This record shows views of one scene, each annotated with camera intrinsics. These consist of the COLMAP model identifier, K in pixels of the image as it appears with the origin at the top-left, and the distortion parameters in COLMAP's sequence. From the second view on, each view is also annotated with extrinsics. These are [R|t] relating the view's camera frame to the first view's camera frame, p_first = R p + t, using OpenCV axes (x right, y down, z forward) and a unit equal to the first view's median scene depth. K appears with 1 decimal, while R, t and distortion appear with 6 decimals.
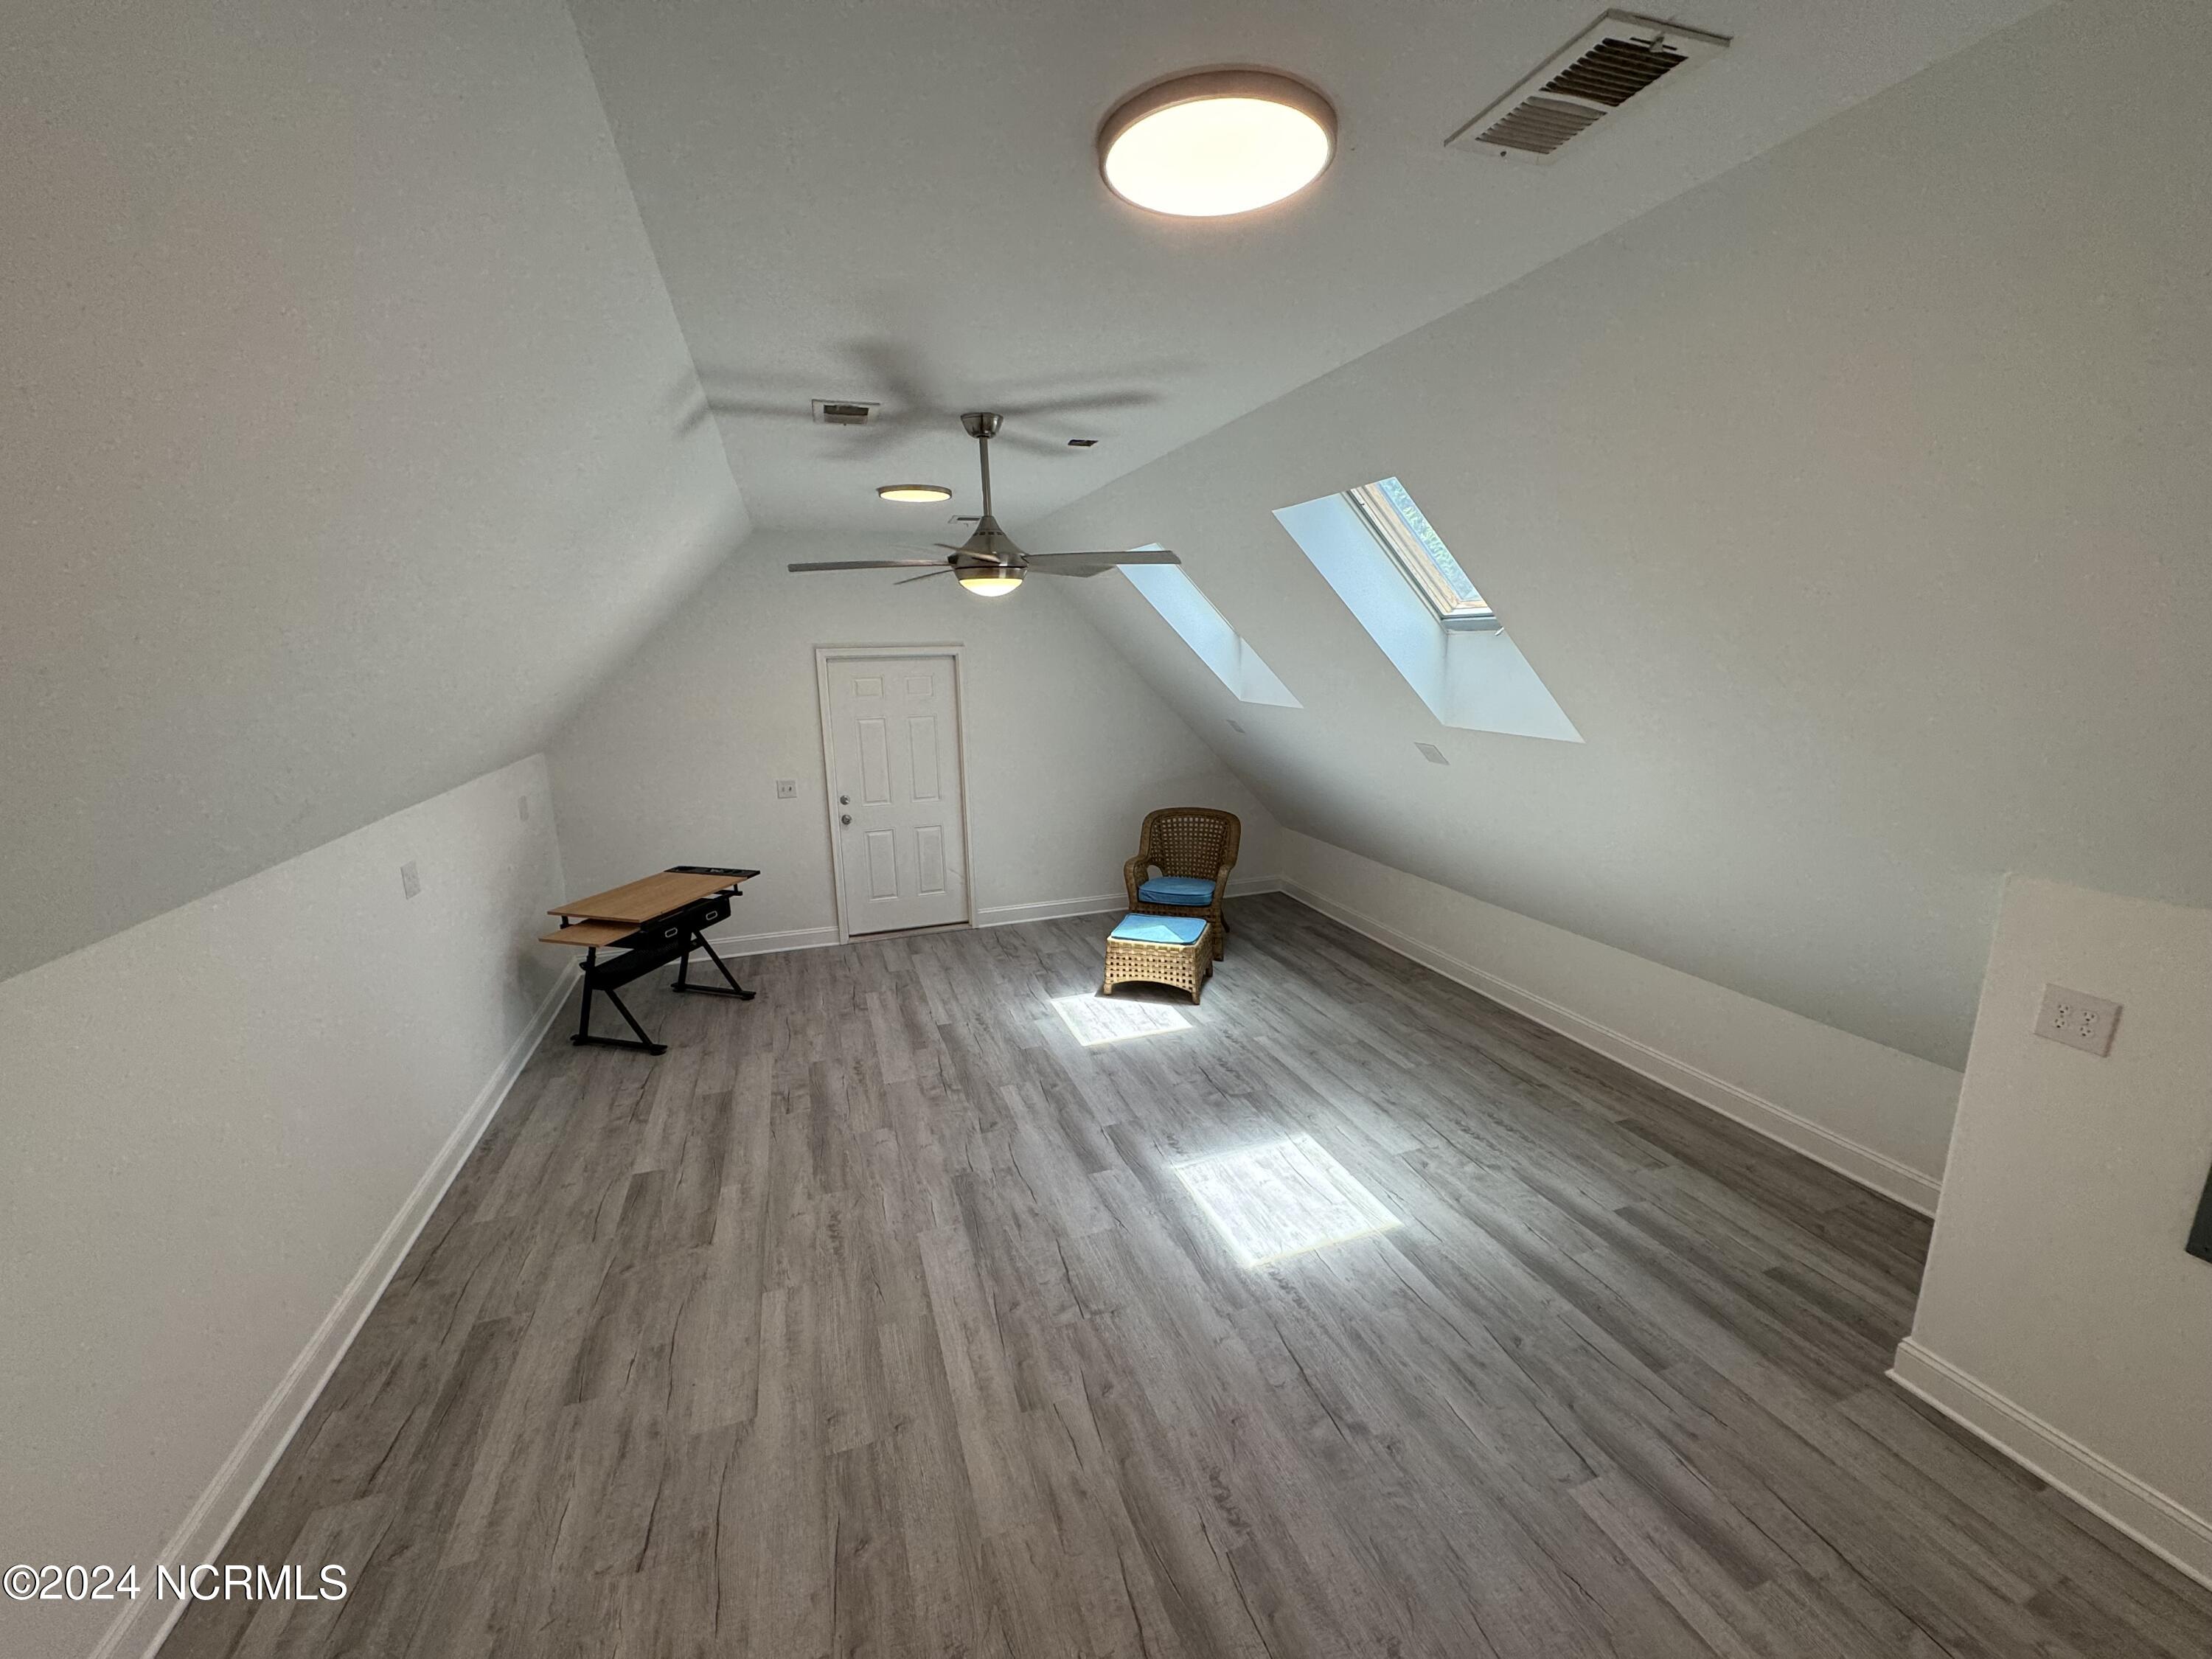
lens RADIAL K [[875.4, 0, 1104.5], [0, 875.4, 833.3], [0, 0, 1]] dist [-0.001360, 0.000355]
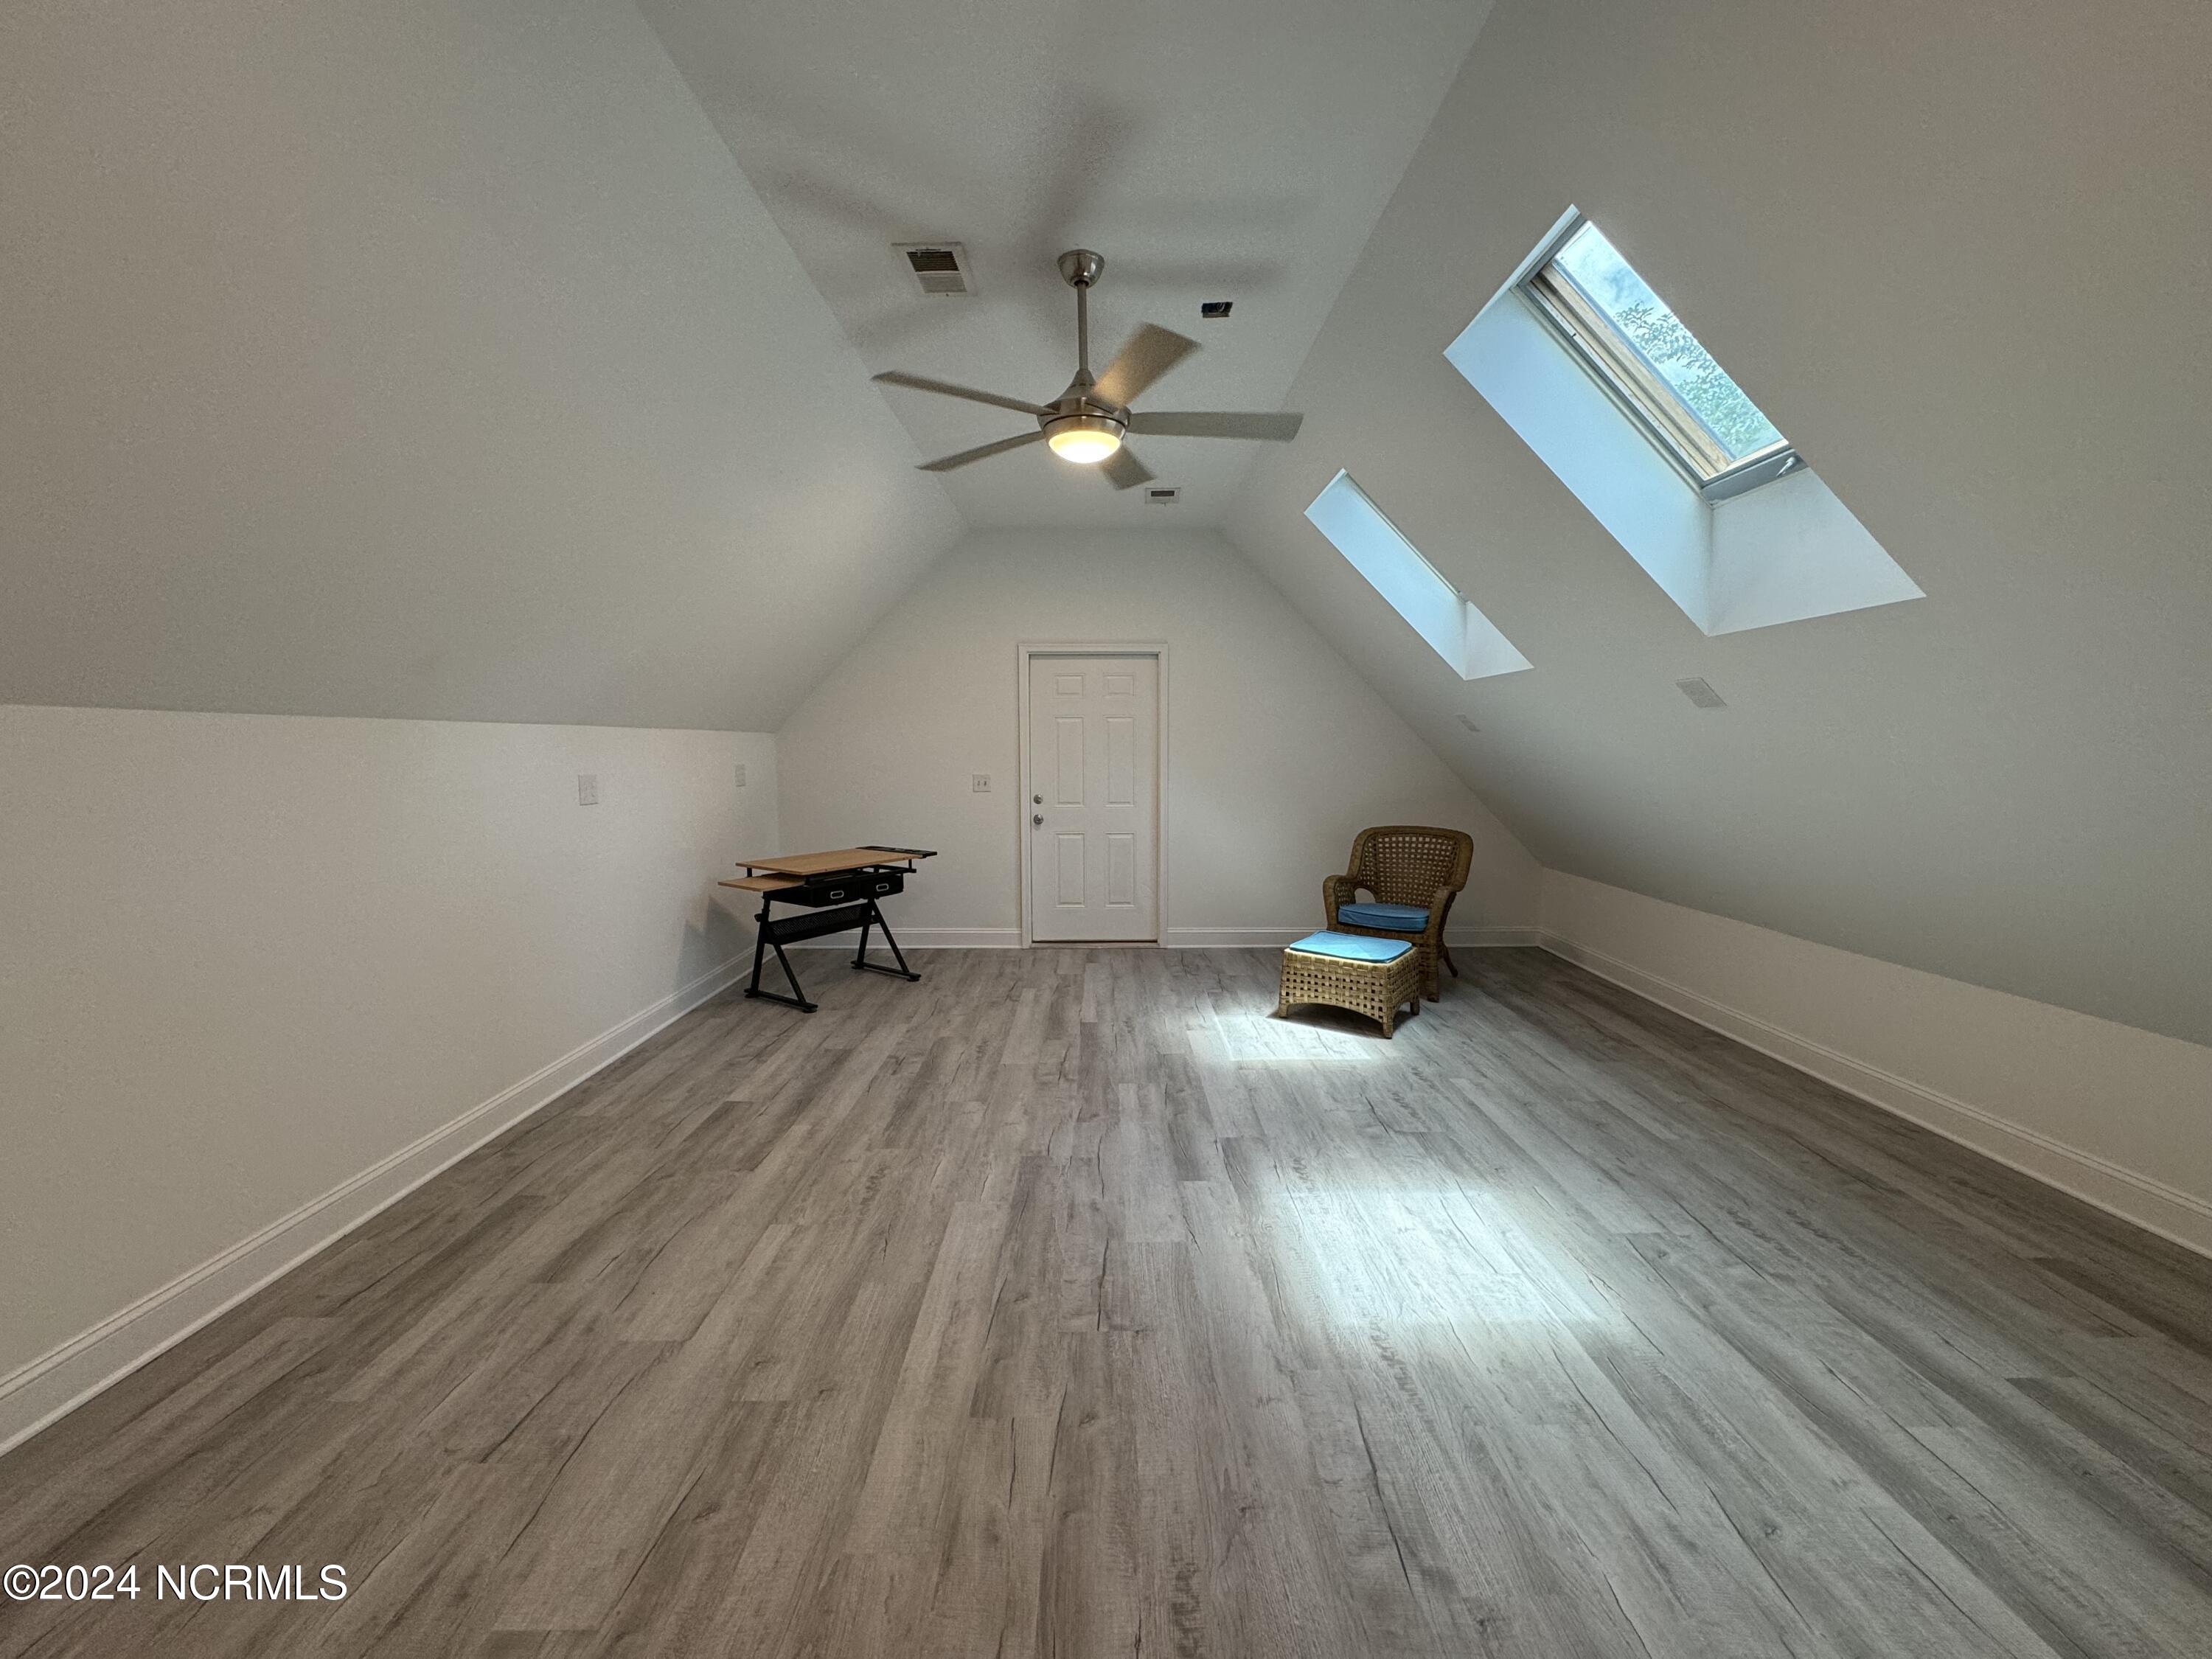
lens RADIAL K [[875.4, 0, 1105.8], [0, 875.4, 832.6], [0, 0, 1]] dist [-0.001360, 0.000355]
pose [[0.945173, 0.046431, -0.323254, 0.171456], [-0.083008, 0.991489, -0.100296, 0.166843], [0.315845, 0.121630, 0.940982, 0.194655]]
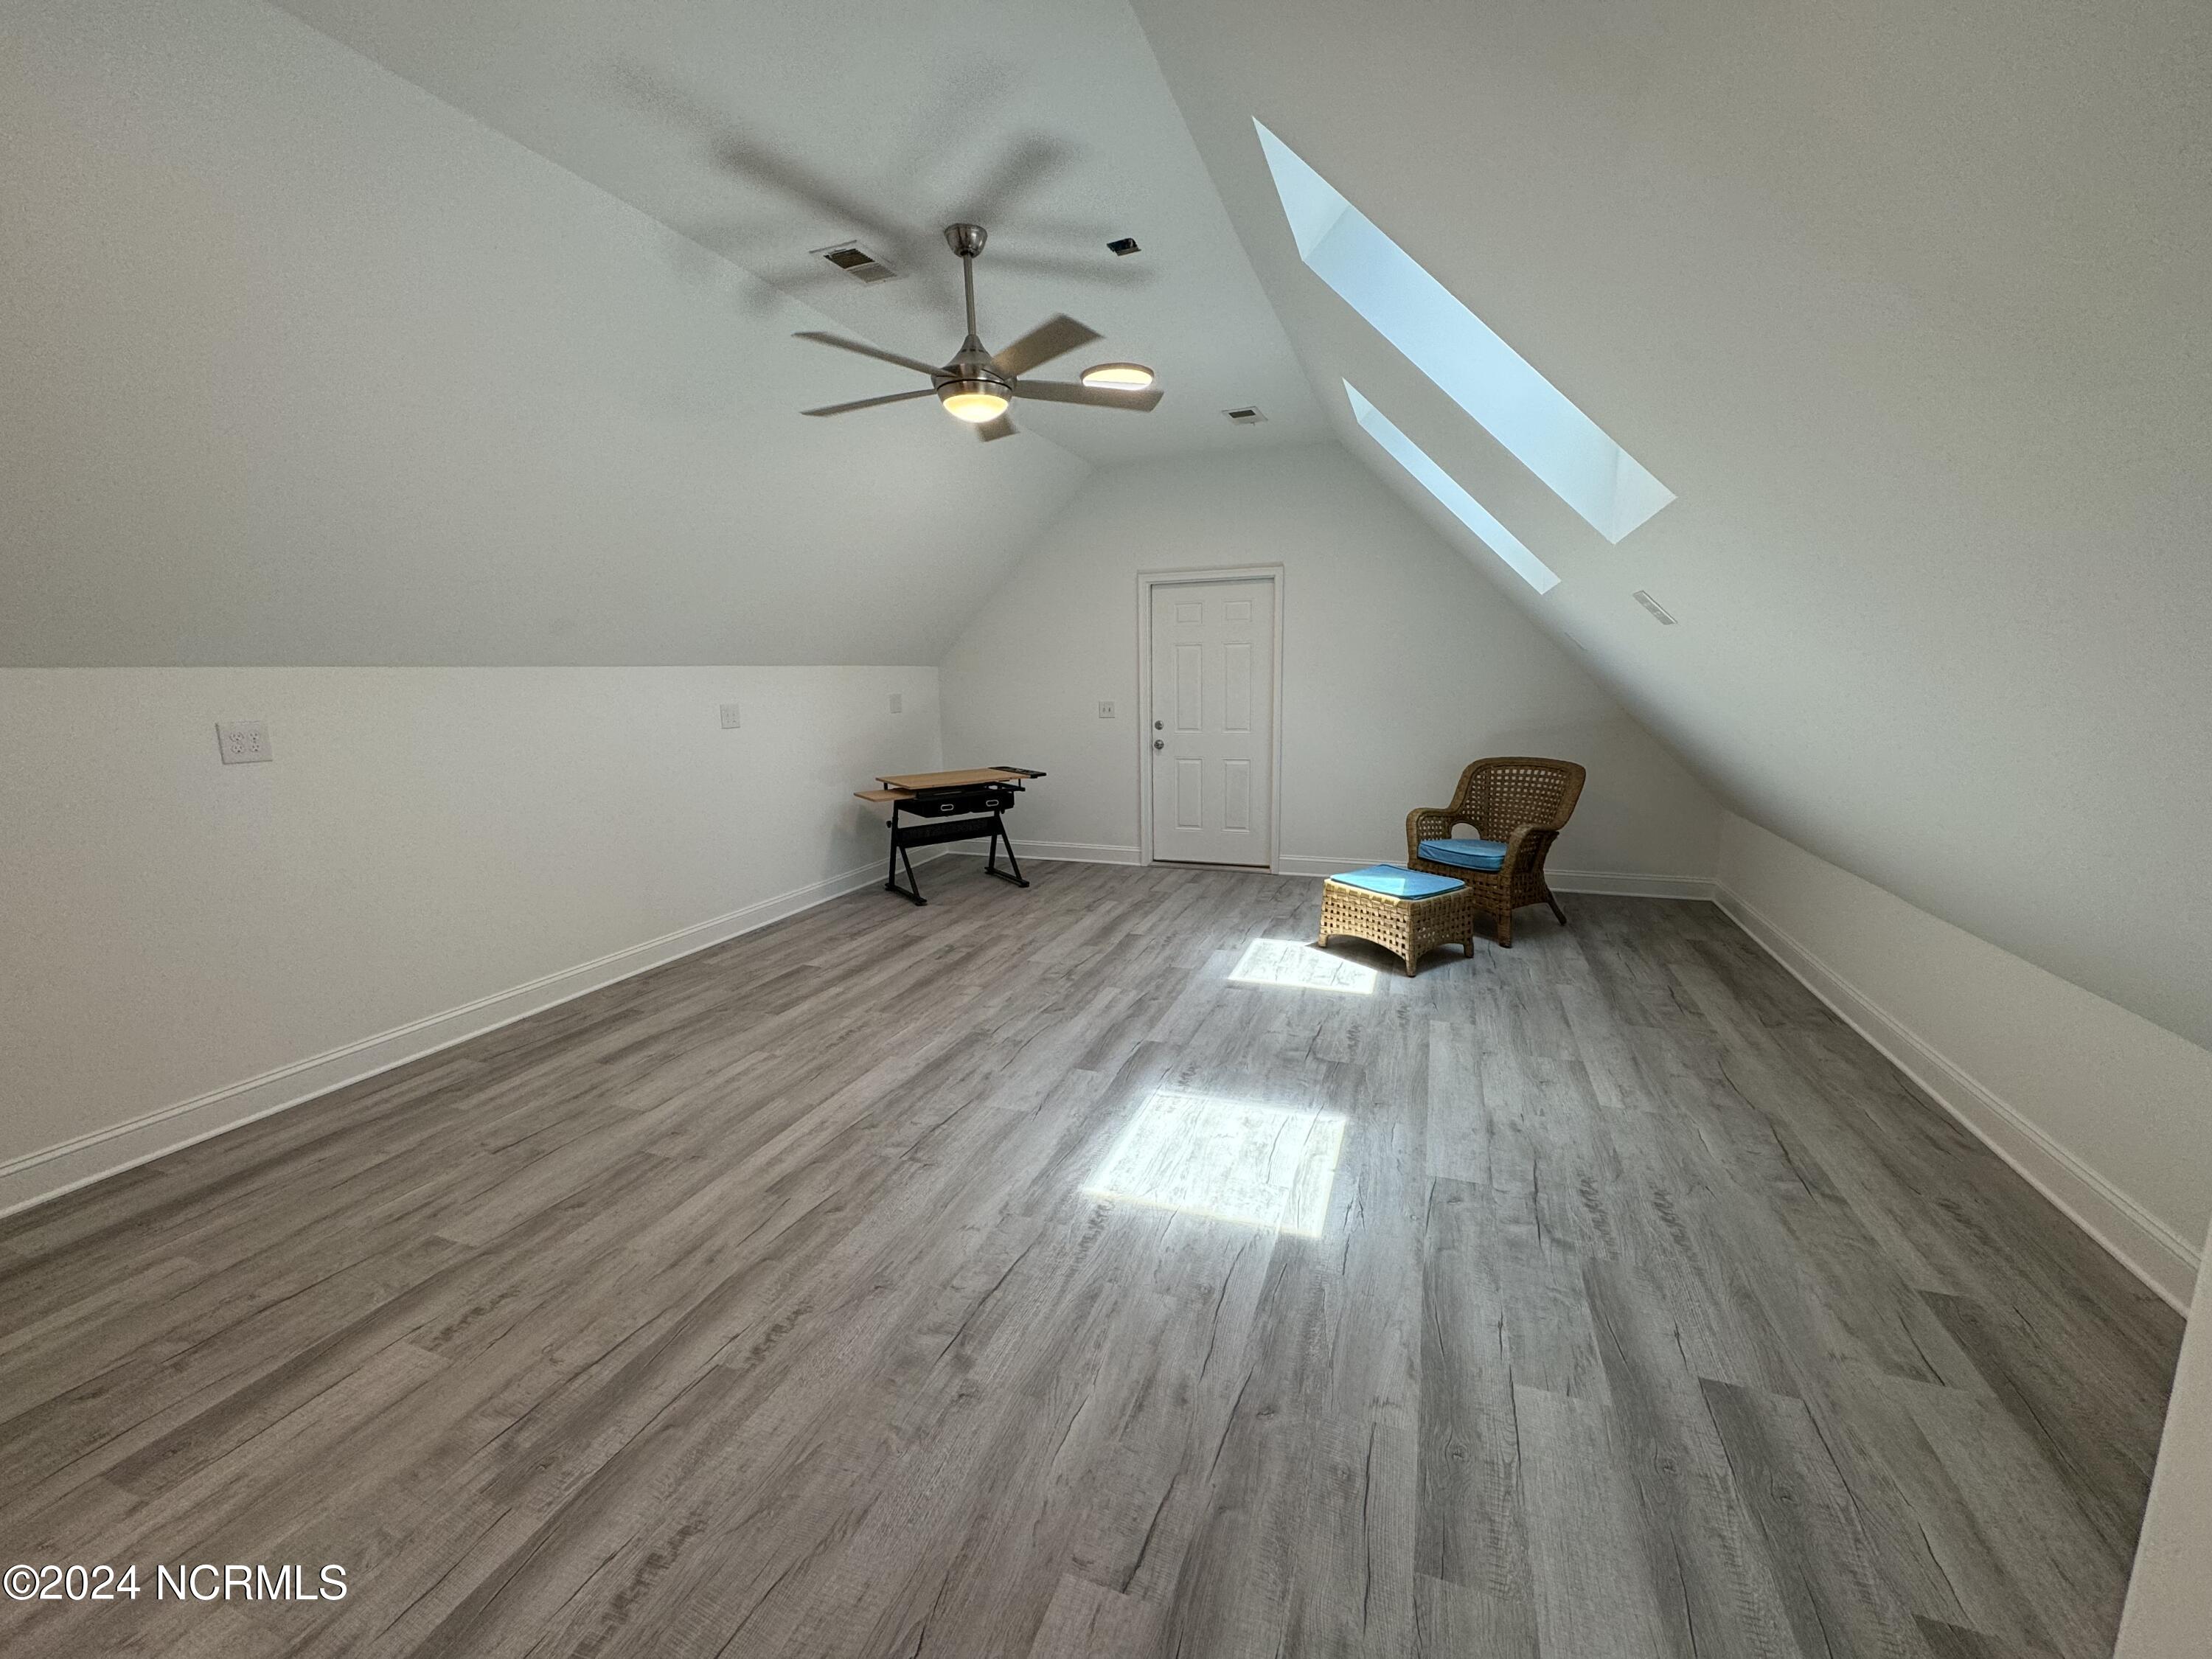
lens RADIAL K [[875.4, 0, 1105.5], [0, 875.4, 831.8], [0, 0, 1]] dist [-0.001360, 0.000355]
pose [[0.768307, 0.116786, -0.629338, 0.577358], [-0.130987, 0.991093, 0.024005, 0.127128], [0.626536, 0.063992, 0.776761, 0.316396]]
